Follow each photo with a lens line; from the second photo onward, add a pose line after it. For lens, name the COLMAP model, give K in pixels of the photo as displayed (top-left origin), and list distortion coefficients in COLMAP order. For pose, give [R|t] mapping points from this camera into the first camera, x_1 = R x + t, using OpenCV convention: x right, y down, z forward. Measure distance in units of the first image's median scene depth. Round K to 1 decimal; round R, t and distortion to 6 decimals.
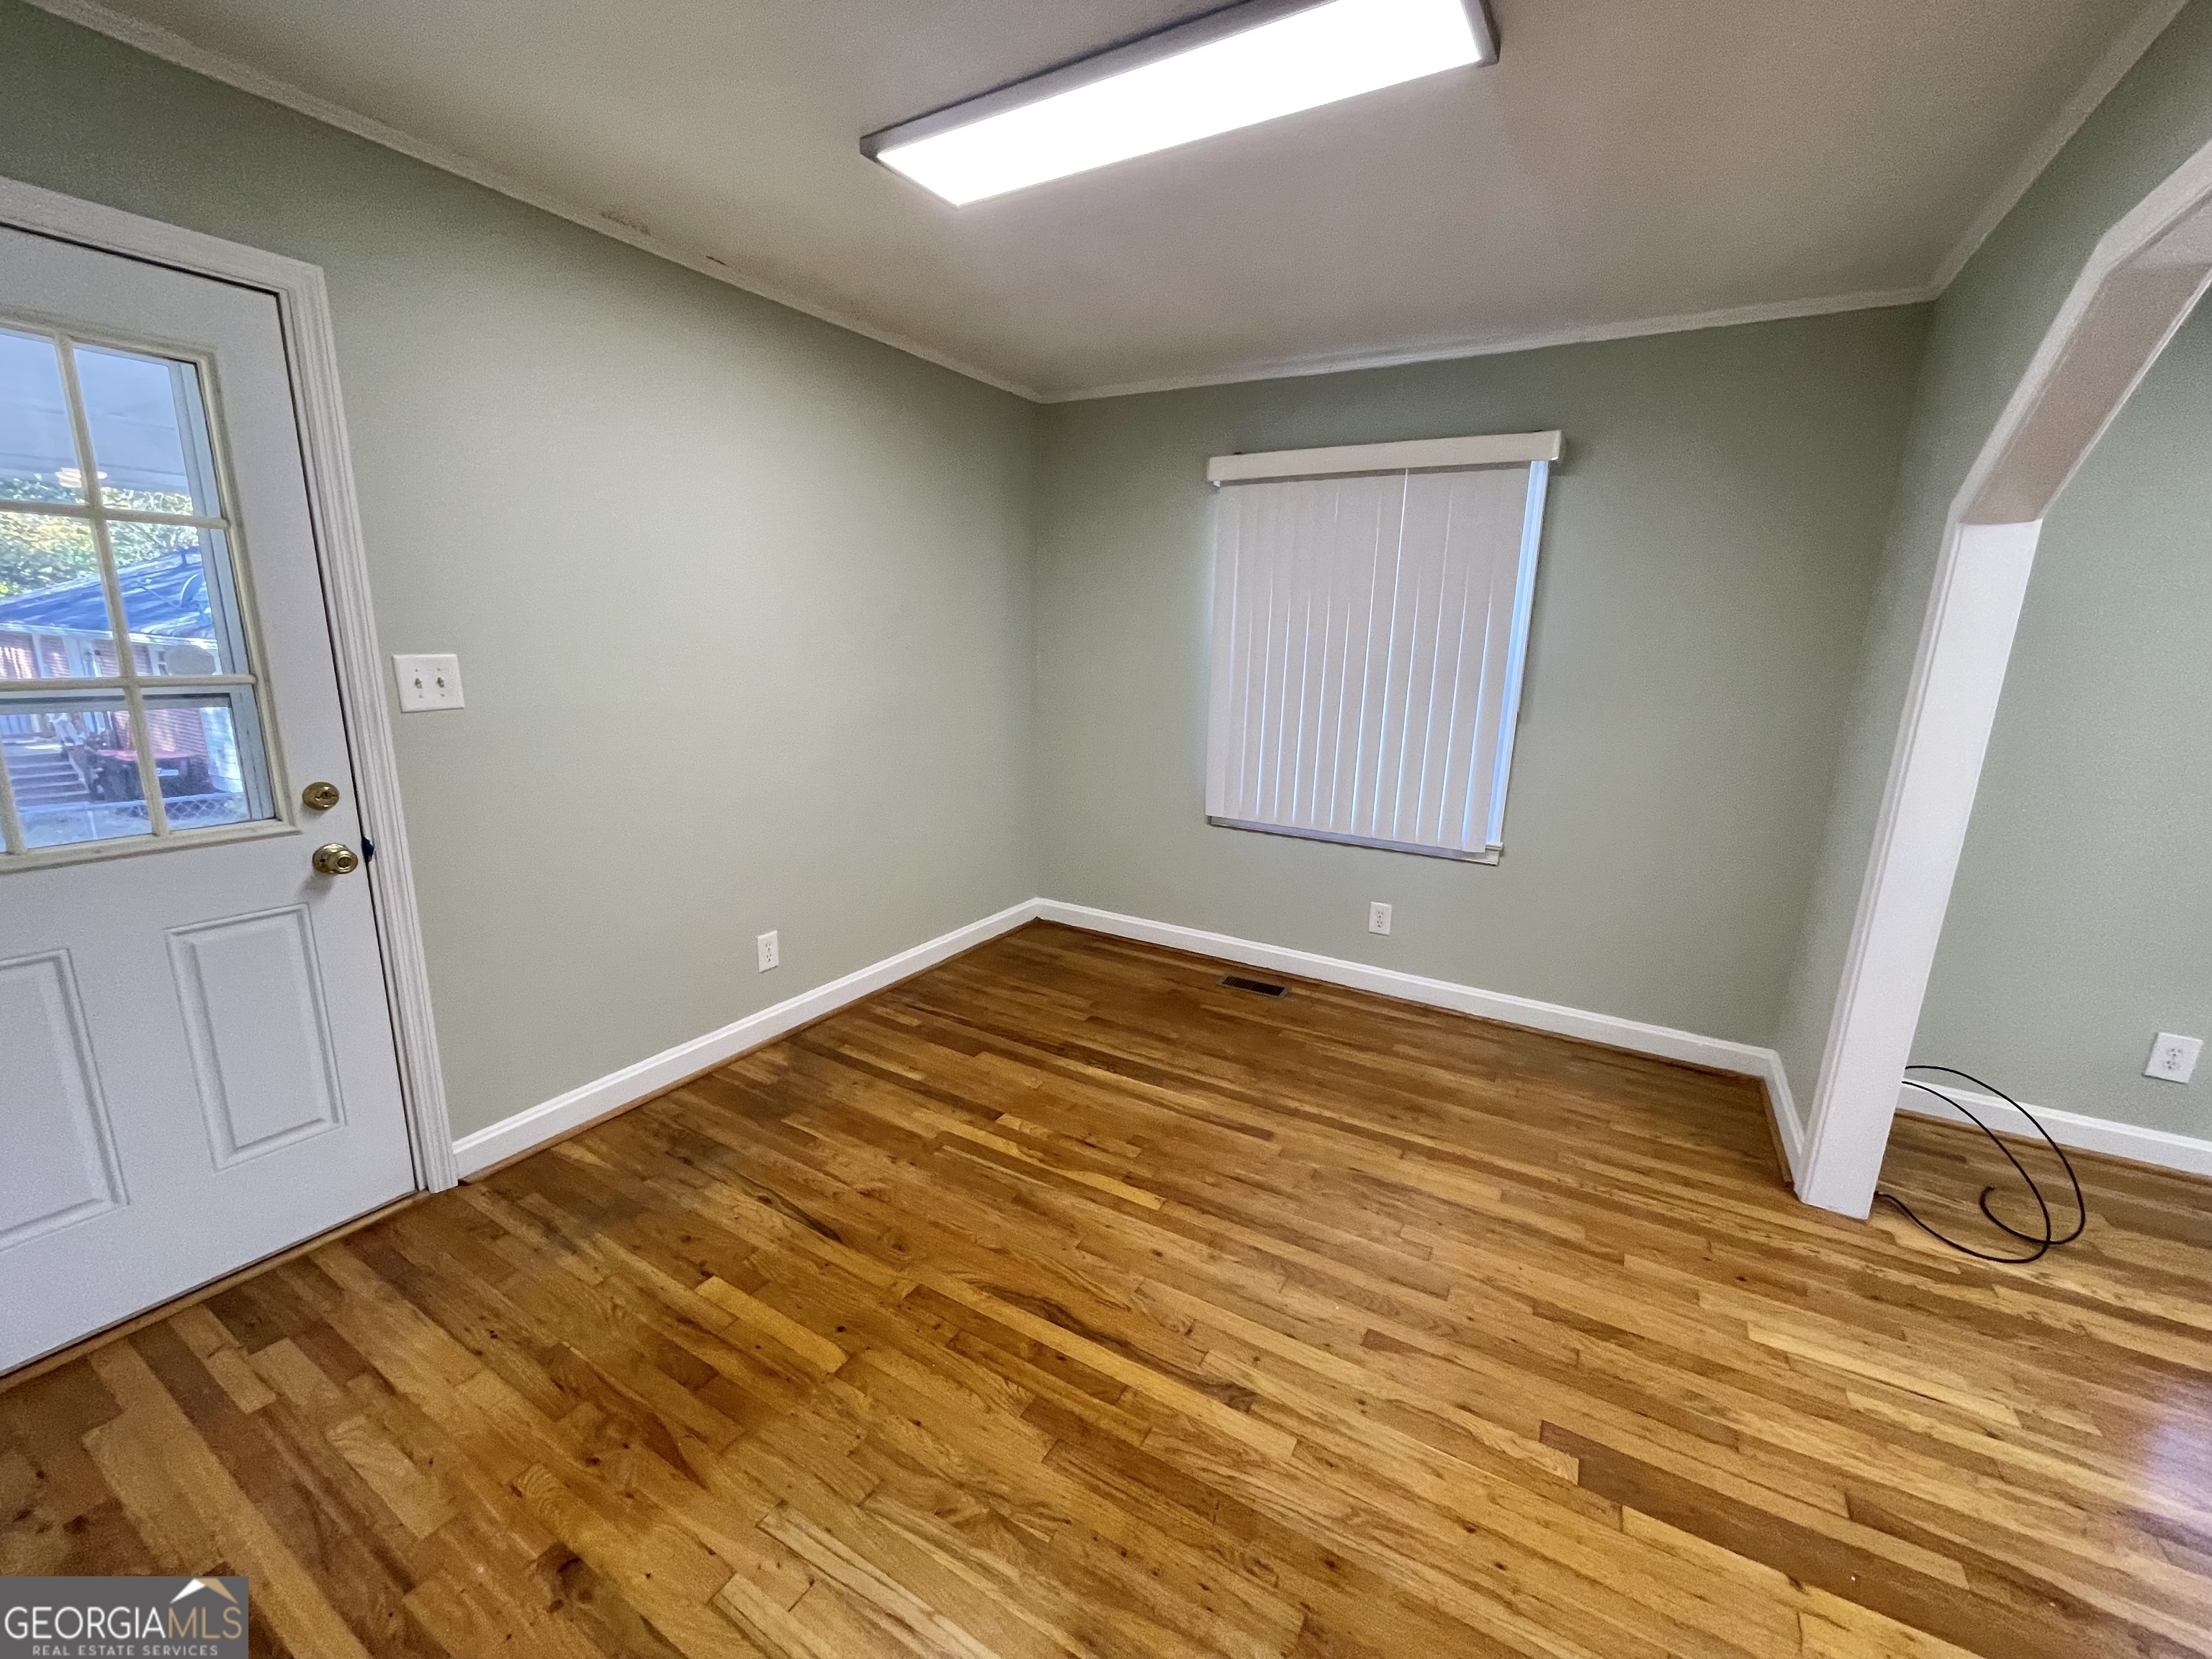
lens RADIAL K [[895.4, 0, 1109.4], [0, 895.4, 822.6], [0, 0, 1]] dist [0.003266, -0.001432]
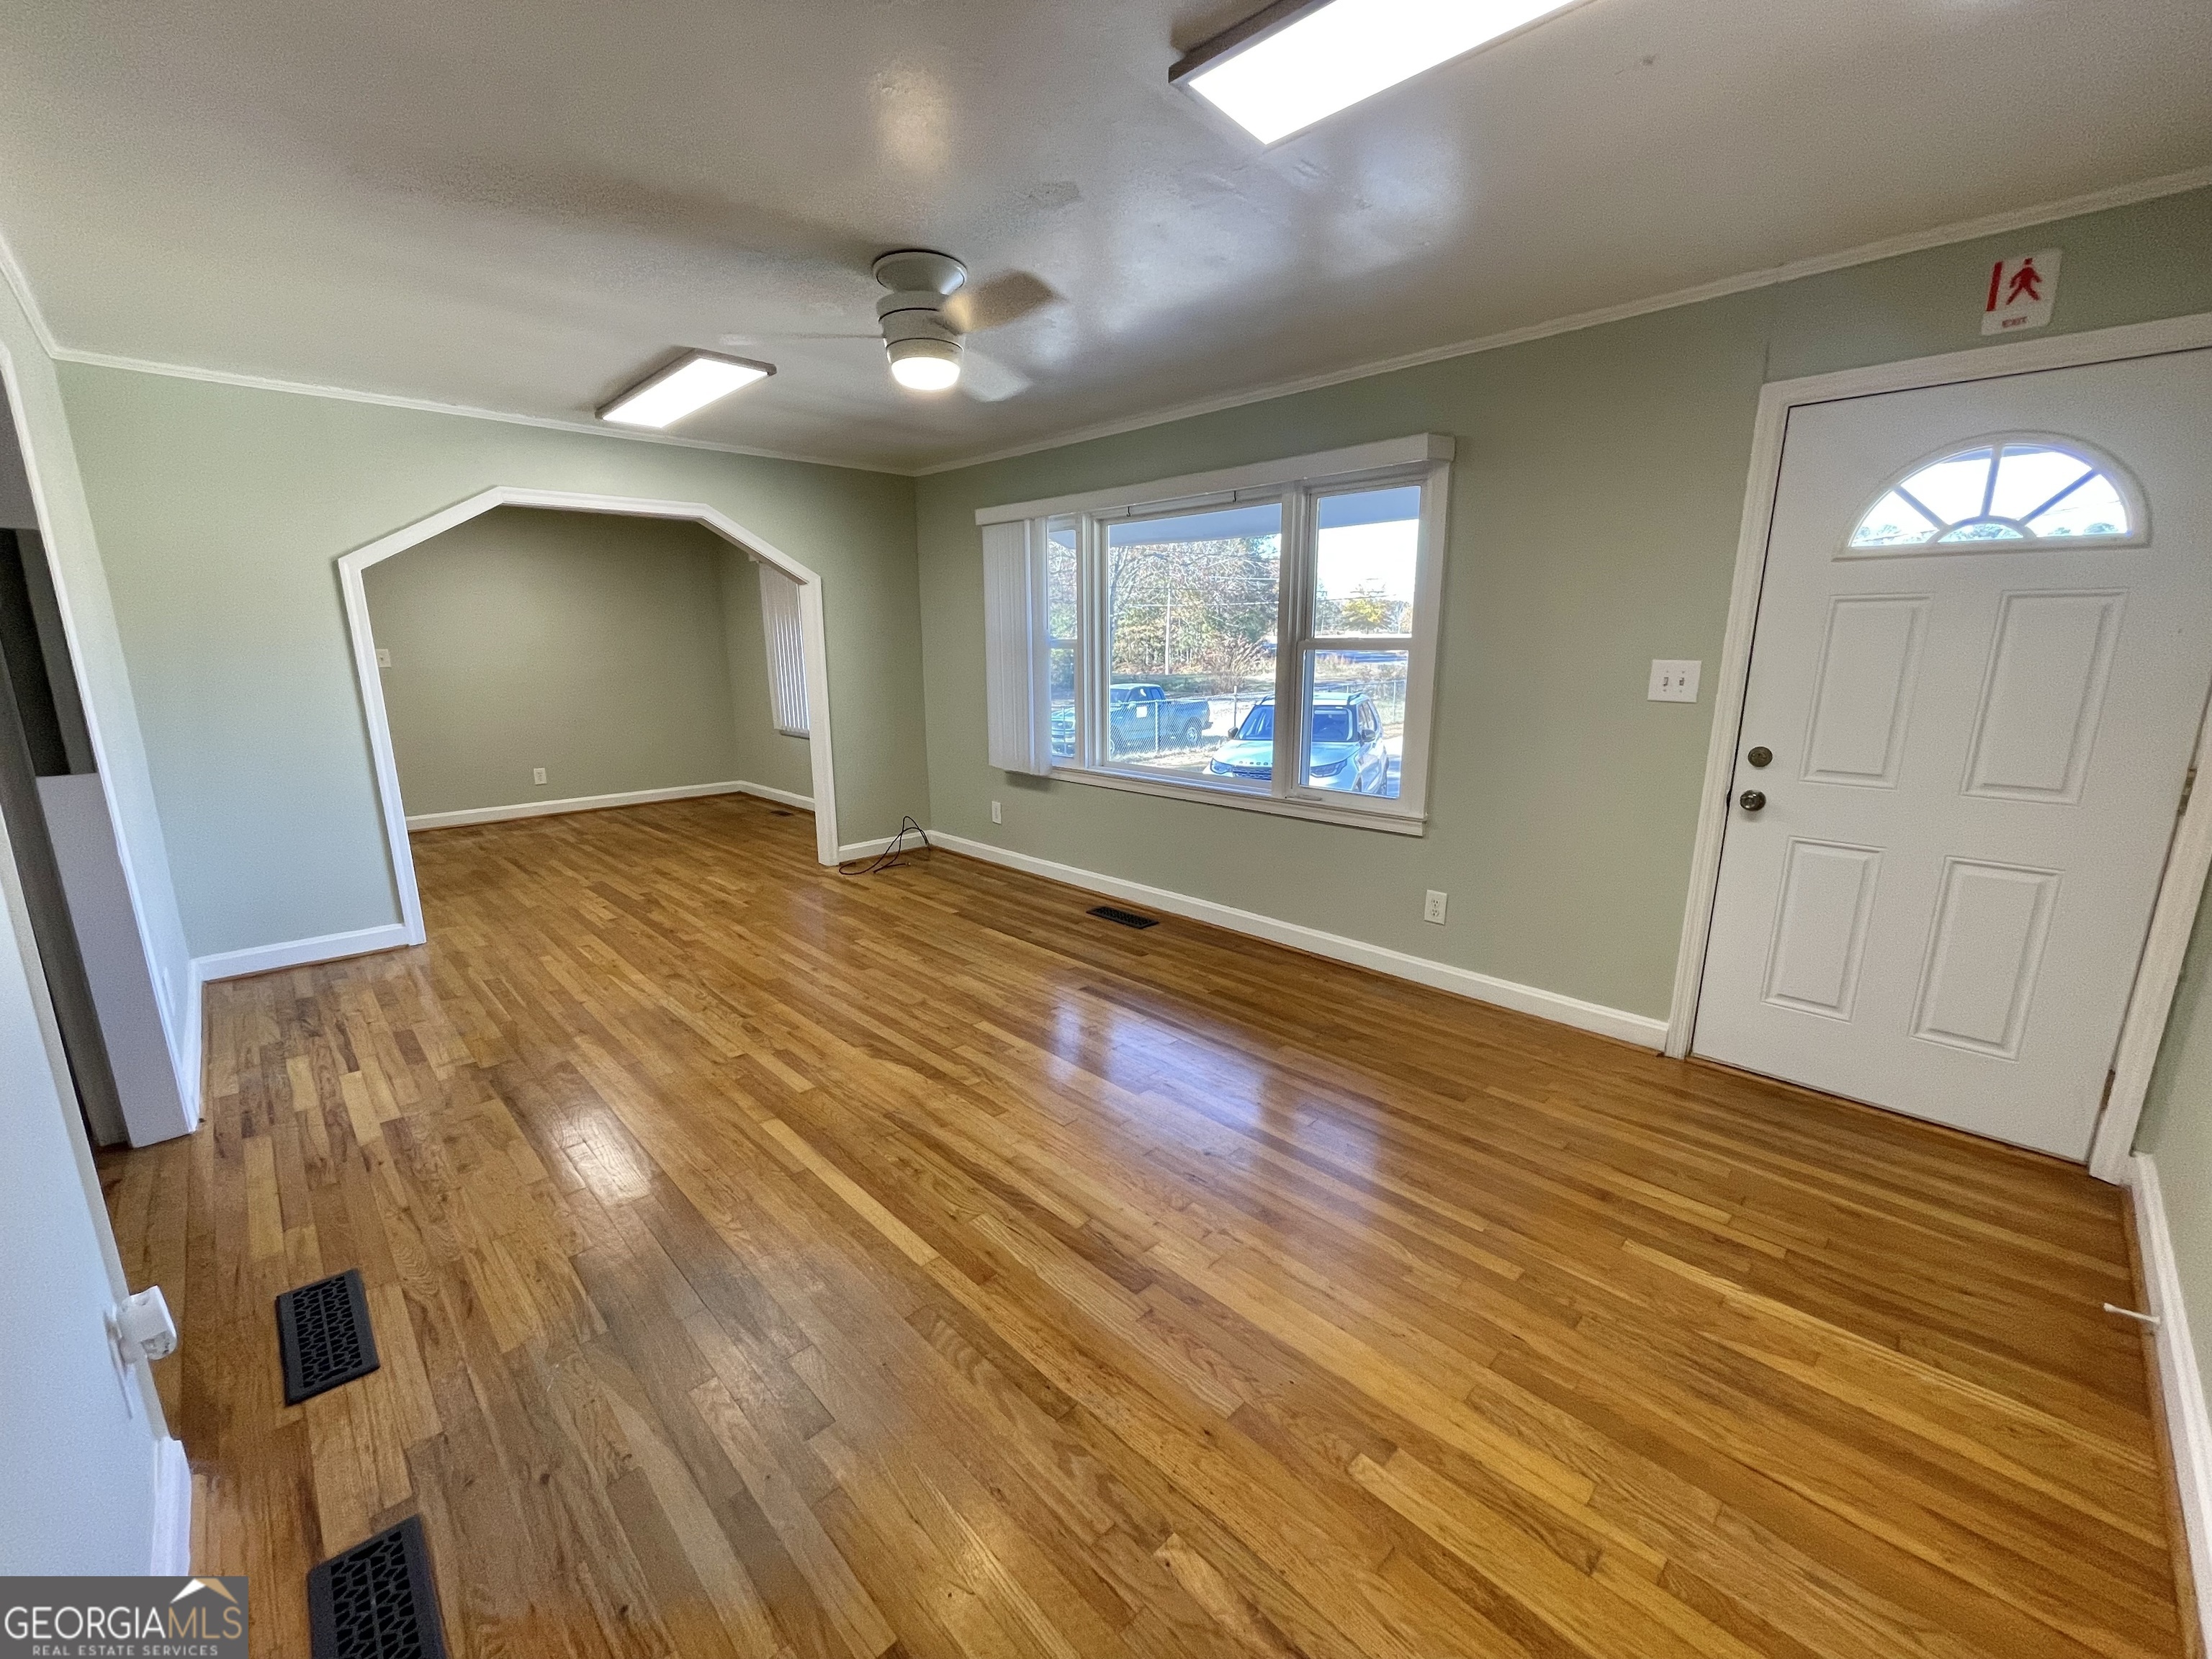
lens RADIAL K [[895.4, 0, 1102.7], [0, 895.4, 822.4], [0, 0, 1]] dist [0.003266, -0.001432]
pose [[0.963371, 0.022752, -0.267206, 1.879798], [-0.026562, 0.999590, -0.010654, 0.281963], [0.266854, 0.017361, 0.963581, -0.971668]]
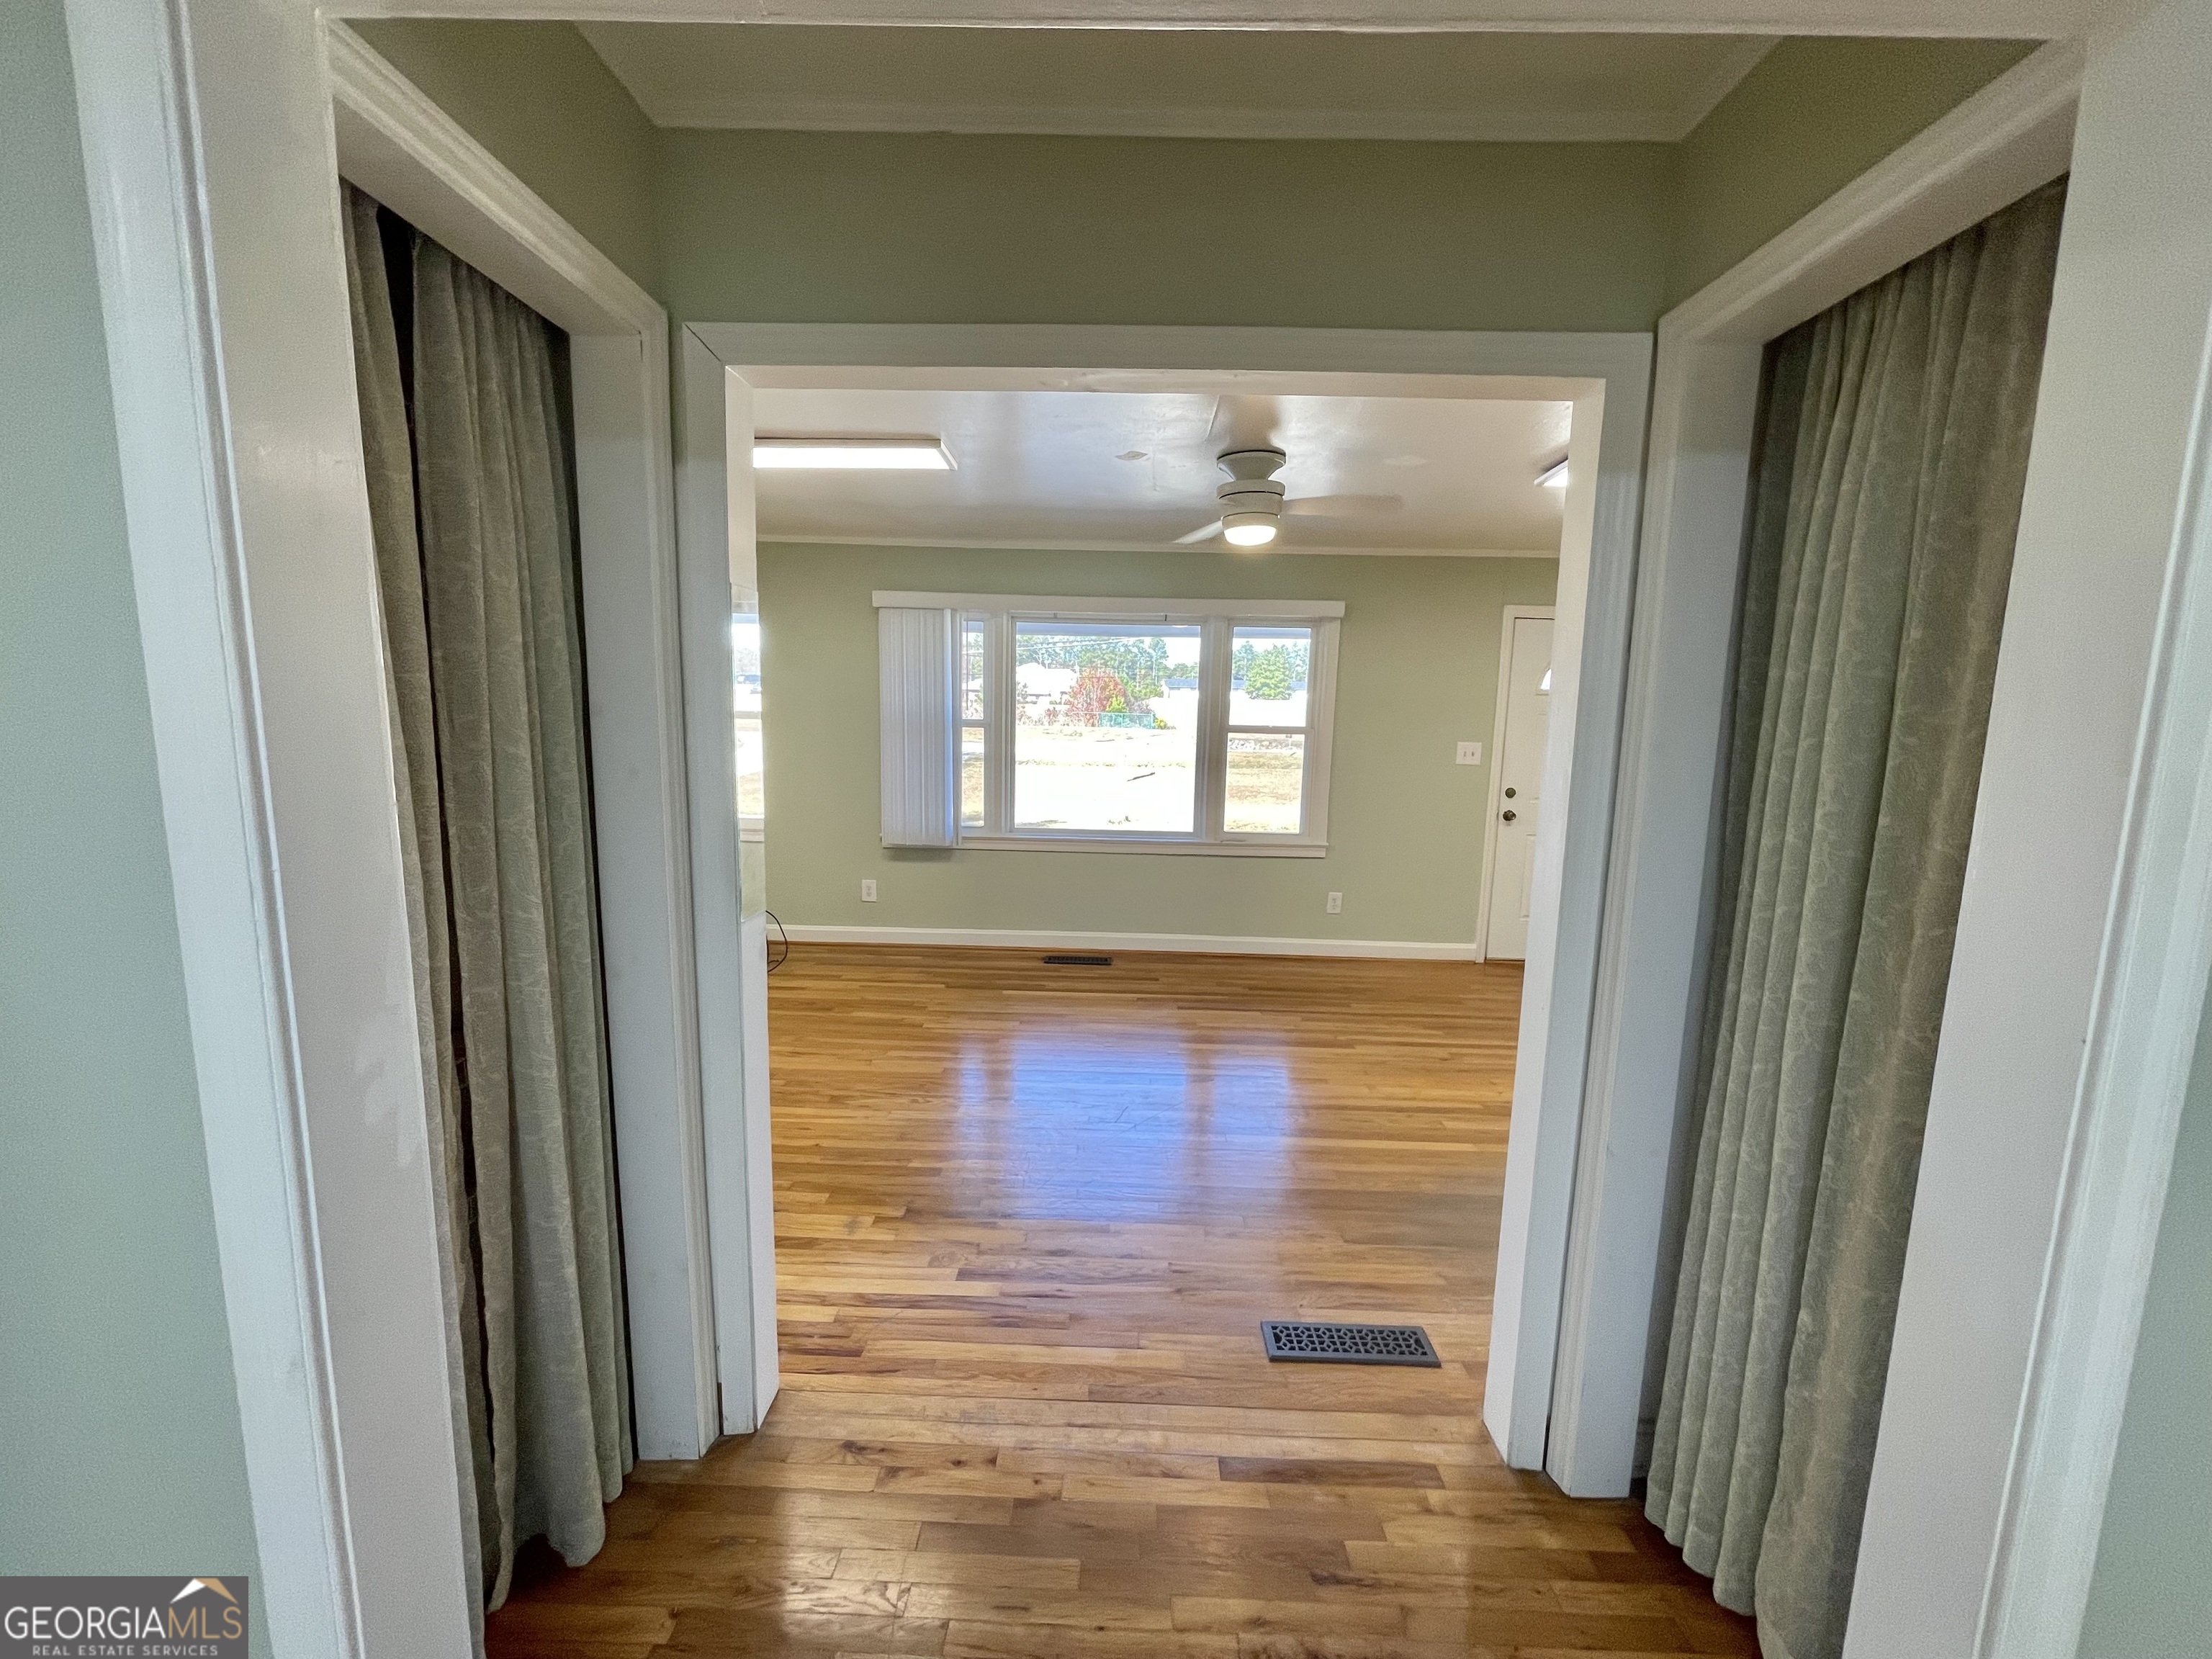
lens RADIAL K [[895.4, 0, 1101.4], [0, 895.4, 820.6], [0, 0, 1]] dist [0.003266, -0.001432]
pose [[0.878405, -0.070281, 0.472720, 0.619194], [0.104909, 0.993358, -0.047256, 0.238306], [-0.466259, 0.091102, 0.879945, -1.093044]]
